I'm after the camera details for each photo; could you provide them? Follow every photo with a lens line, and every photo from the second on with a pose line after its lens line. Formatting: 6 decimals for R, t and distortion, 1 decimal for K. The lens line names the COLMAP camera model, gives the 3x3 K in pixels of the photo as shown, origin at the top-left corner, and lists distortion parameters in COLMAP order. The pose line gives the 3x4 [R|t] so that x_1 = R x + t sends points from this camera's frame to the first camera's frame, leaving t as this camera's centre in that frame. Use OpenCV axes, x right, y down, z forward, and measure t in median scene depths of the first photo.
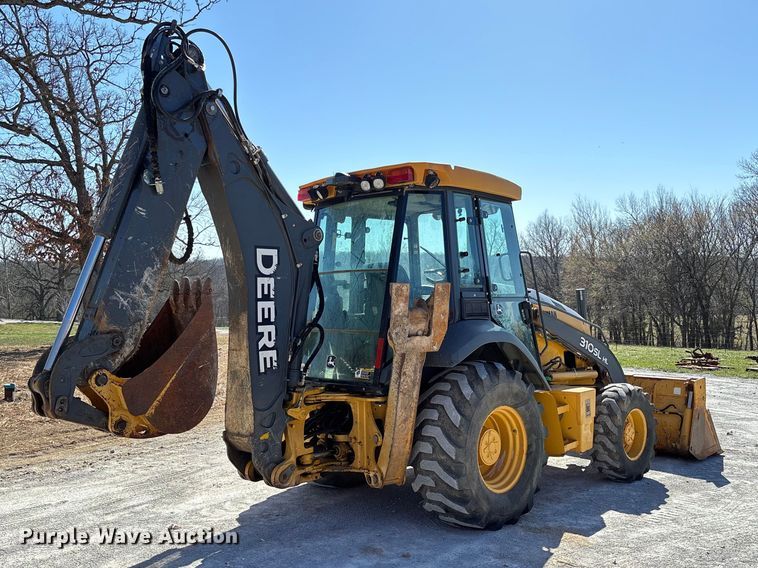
lens RADIAL K [[696.4, 0, 366.4], [0, 696.4, 265.9], [0, 0, 1]] dist [0.043620, -0.013428]
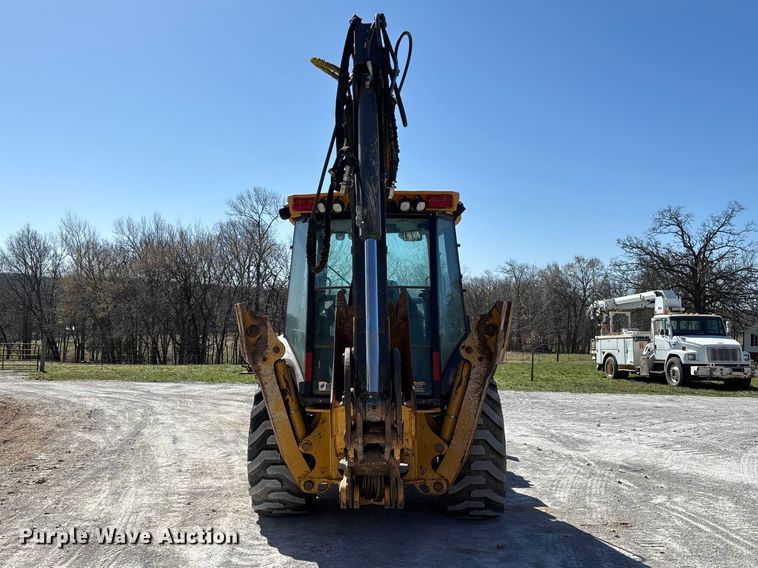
lens RADIAL K [[696.4, 0, 366.4], [0, 696.4, 265.9], [0, 0, 1]] dist [0.043620, -0.013428]
pose [[0.729040, 0.061965, 0.681661, -0.825433], [-0.040423, 0.998053, -0.047494, 0.028634], [-0.683277, 0.007070, 0.730125, 0.309520]]
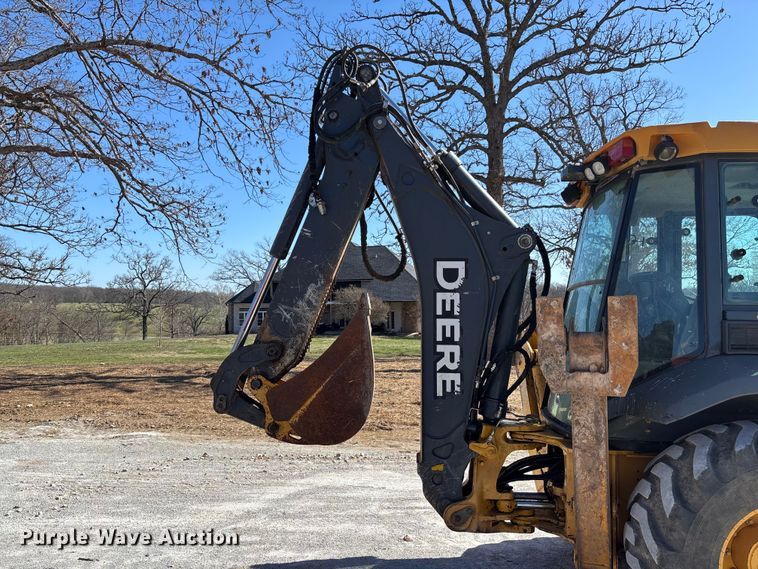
lens RADIAL K [[573.9, 0, 379.0], [0, 573.9, 284.5], [0, 0, 1]] dist [0.077536, -0.129711]
pose [[0.651554, -0.025921, -0.758159, 0.368798], [0.015294, 0.999662, -0.021034, 0.020494], [0.758448, 0.002110, 0.651731, 0.439289]]
